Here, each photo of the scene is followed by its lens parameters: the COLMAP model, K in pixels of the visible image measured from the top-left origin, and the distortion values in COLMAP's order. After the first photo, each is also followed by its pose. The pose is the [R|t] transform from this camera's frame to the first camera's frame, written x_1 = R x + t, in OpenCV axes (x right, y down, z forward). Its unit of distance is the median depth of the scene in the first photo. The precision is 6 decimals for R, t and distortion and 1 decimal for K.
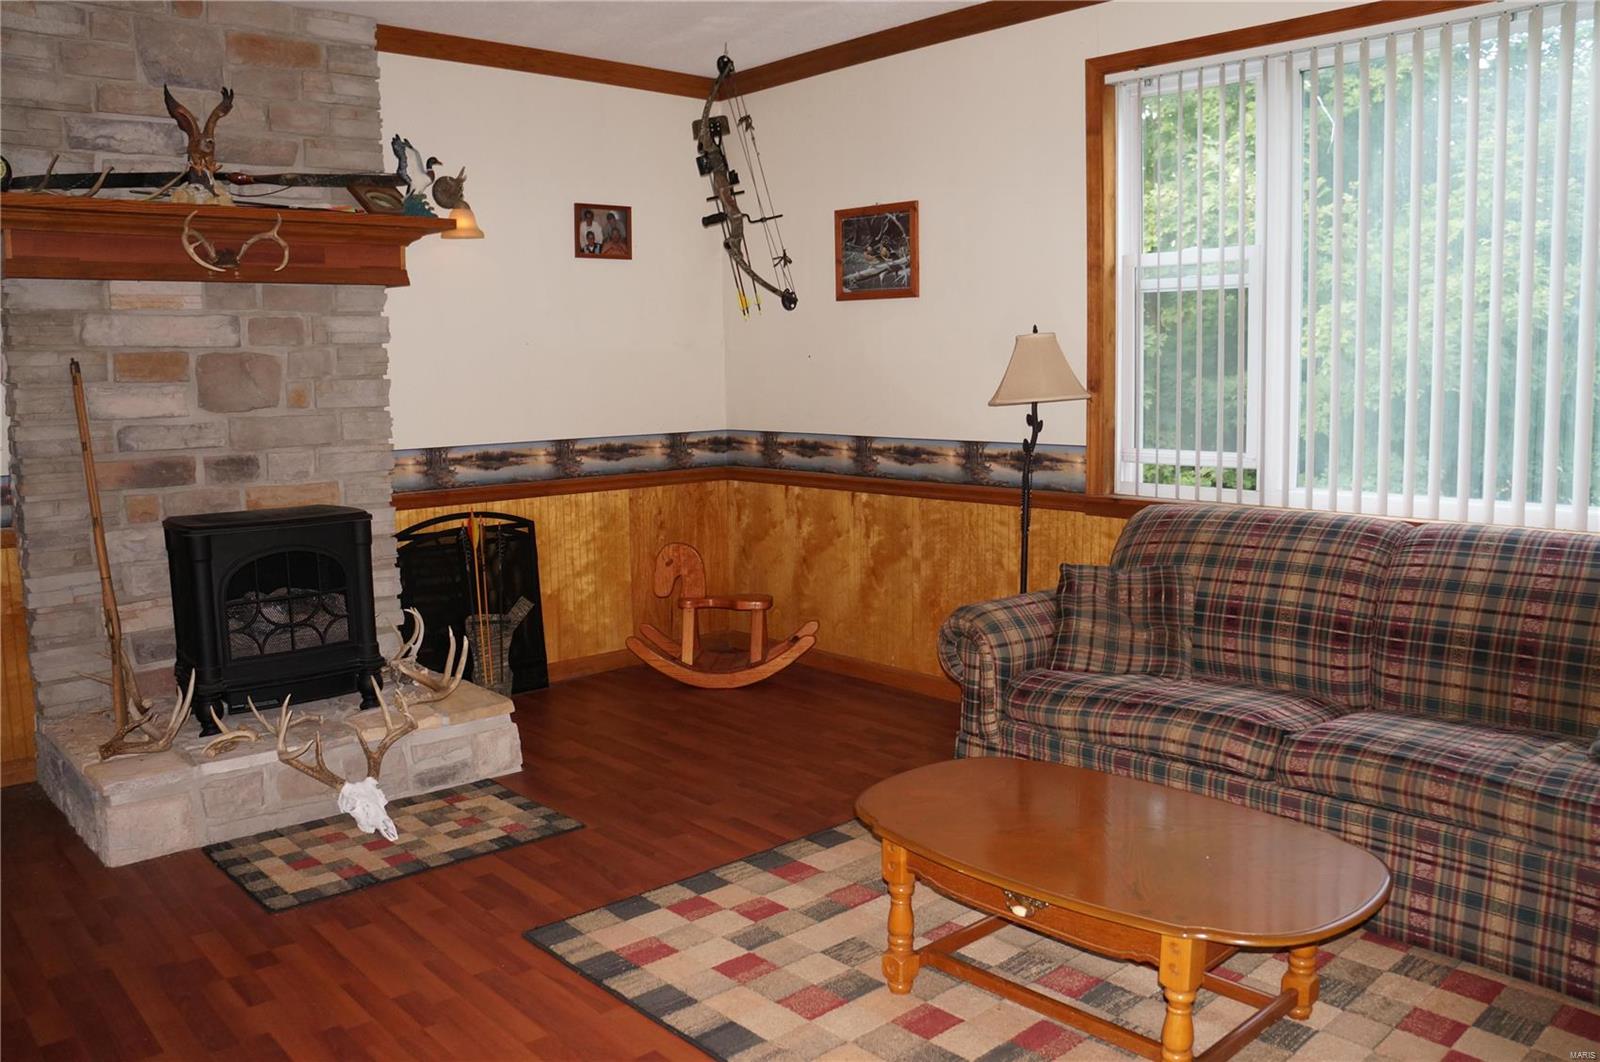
lens RADIAL K [[1256.9, 0, 802.9], [0, 1256.9, 528.3], [0, 0, 1]] dist [-0.176505, 0.113450]
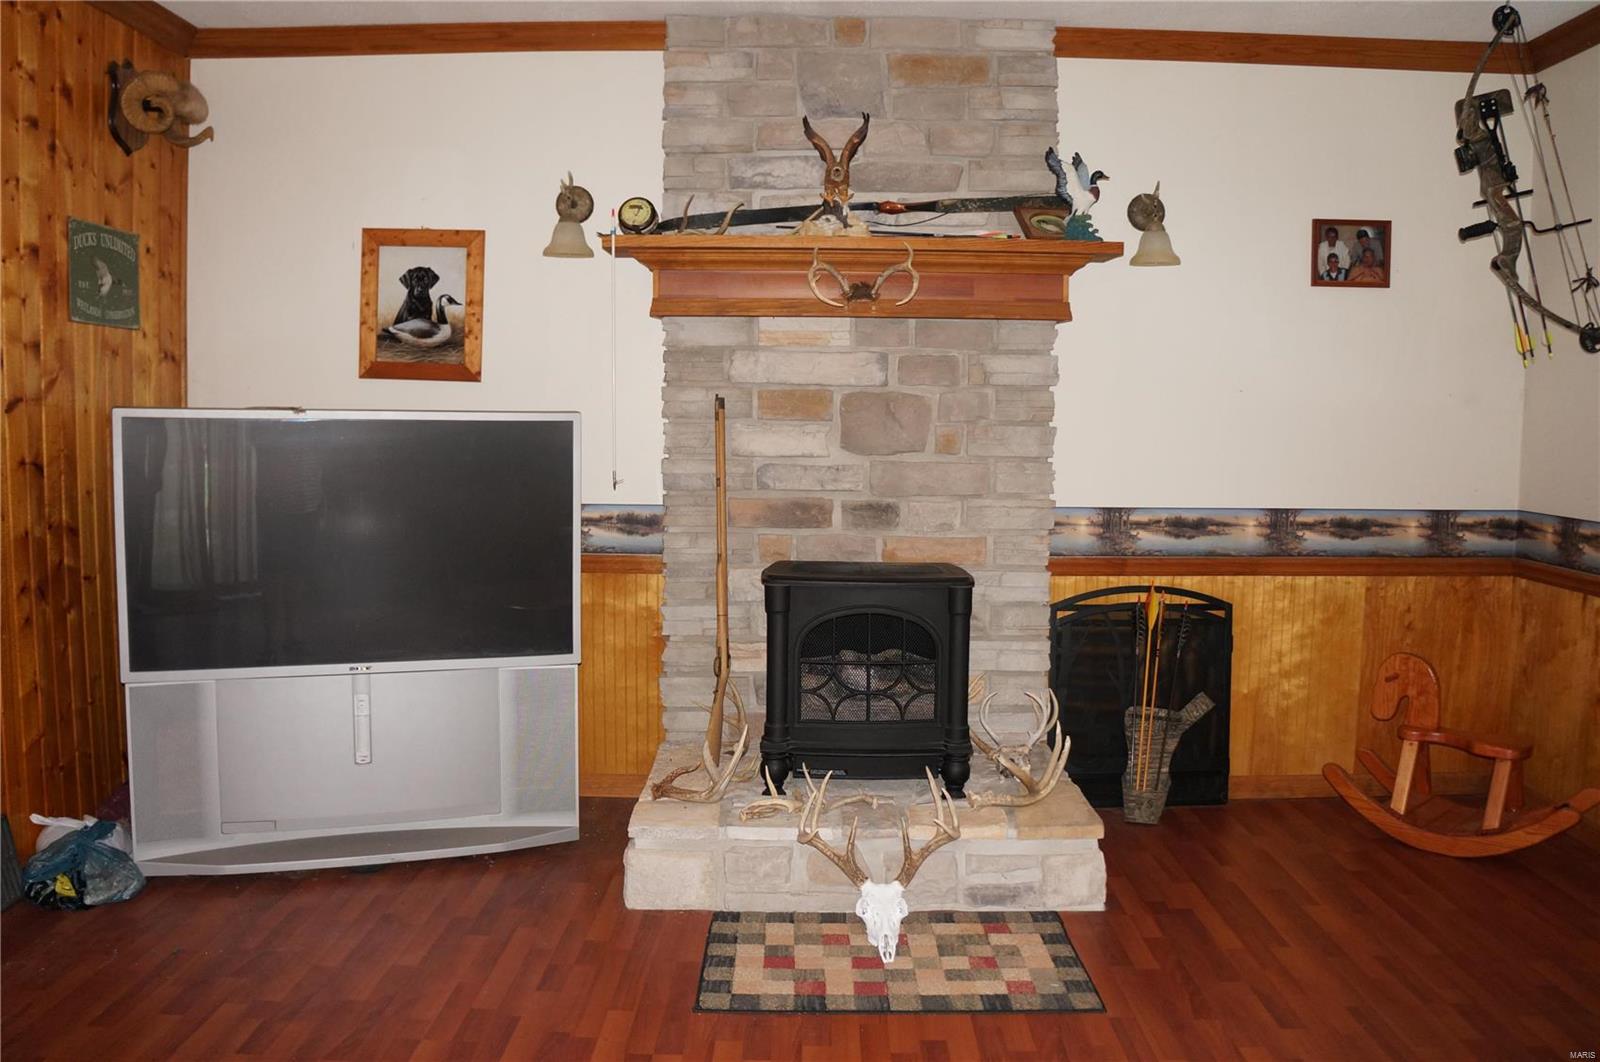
lens RADIAL K [[1256.9, 0, 805.3], [0, 1256.9, 530.7], [0, 0, 1]] dist [-0.176505, 0.113450]
pose [[0.736765, 0.082110, -0.671145, 0.149358], [-0.100903, 0.994836, 0.010942, -0.042653], [0.668578, 0.059659, 0.741245, 0.245302]]
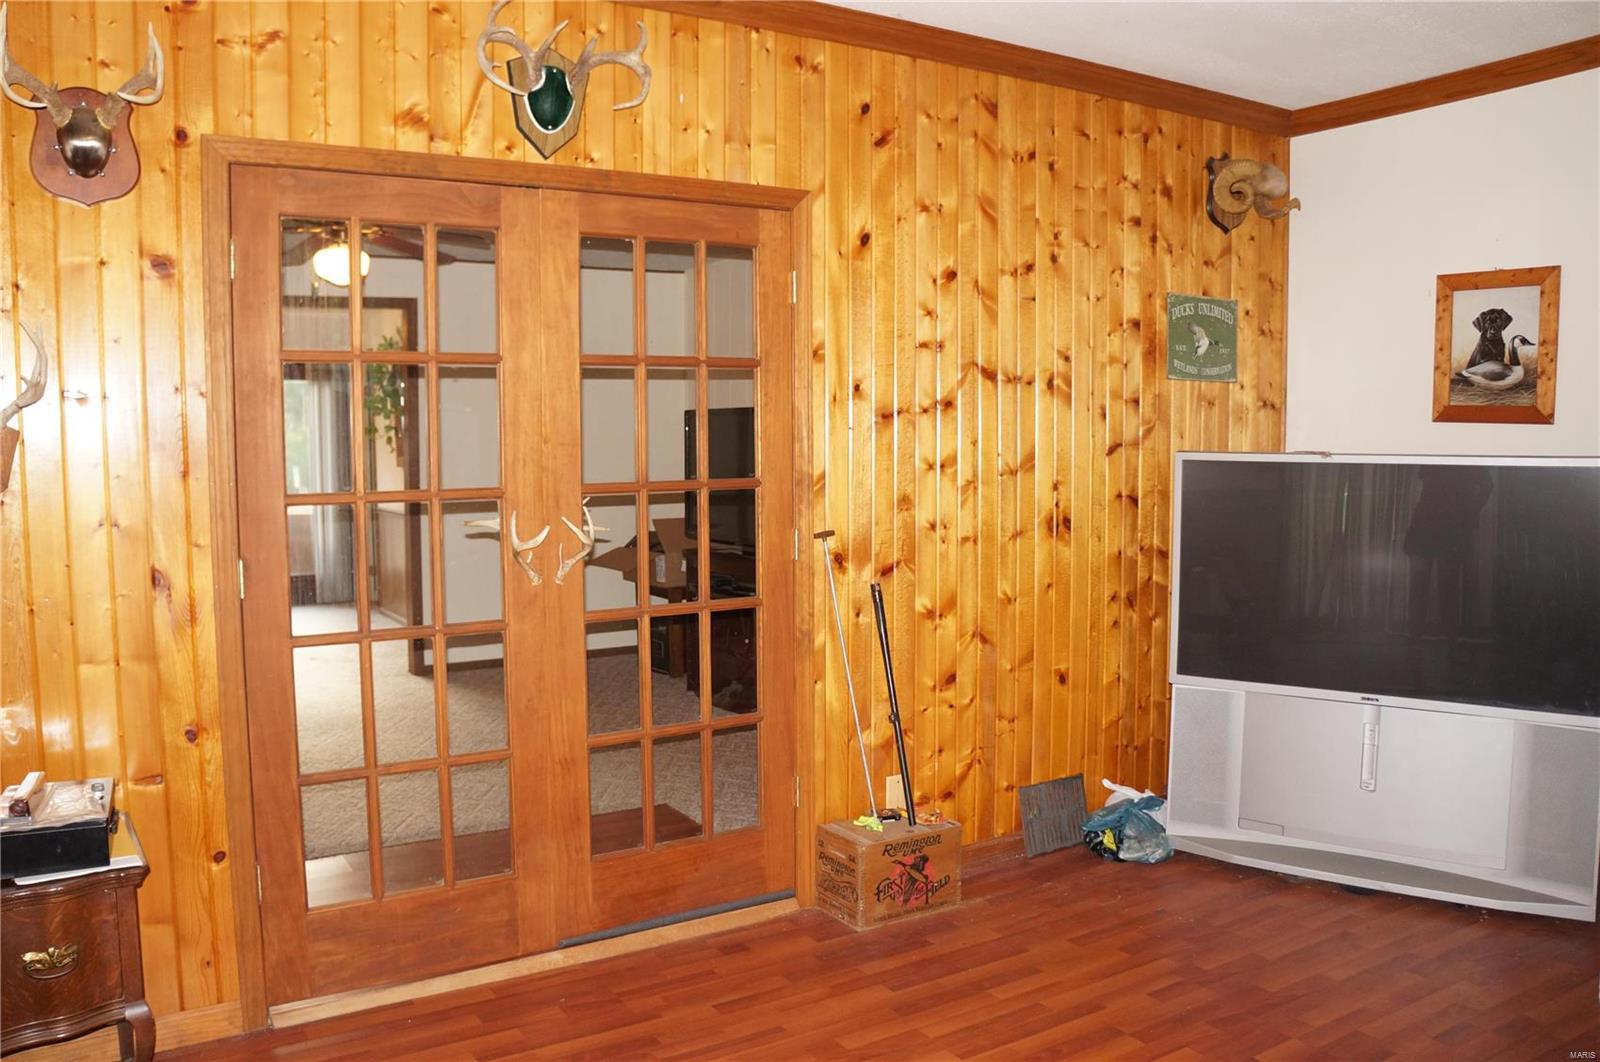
lens RADIAL K [[1256.9, 0, 798.9], [0, 1256.9, 535.7], [0, 0, 1]] dist [-0.176505, 0.113450]
pose [[-0.174240, 0.081610, -0.981316, 0.290783], [-0.109188, 0.988813, 0.101621, -0.069818], [0.978631, 0.124855, -0.163380, 0.397649]]
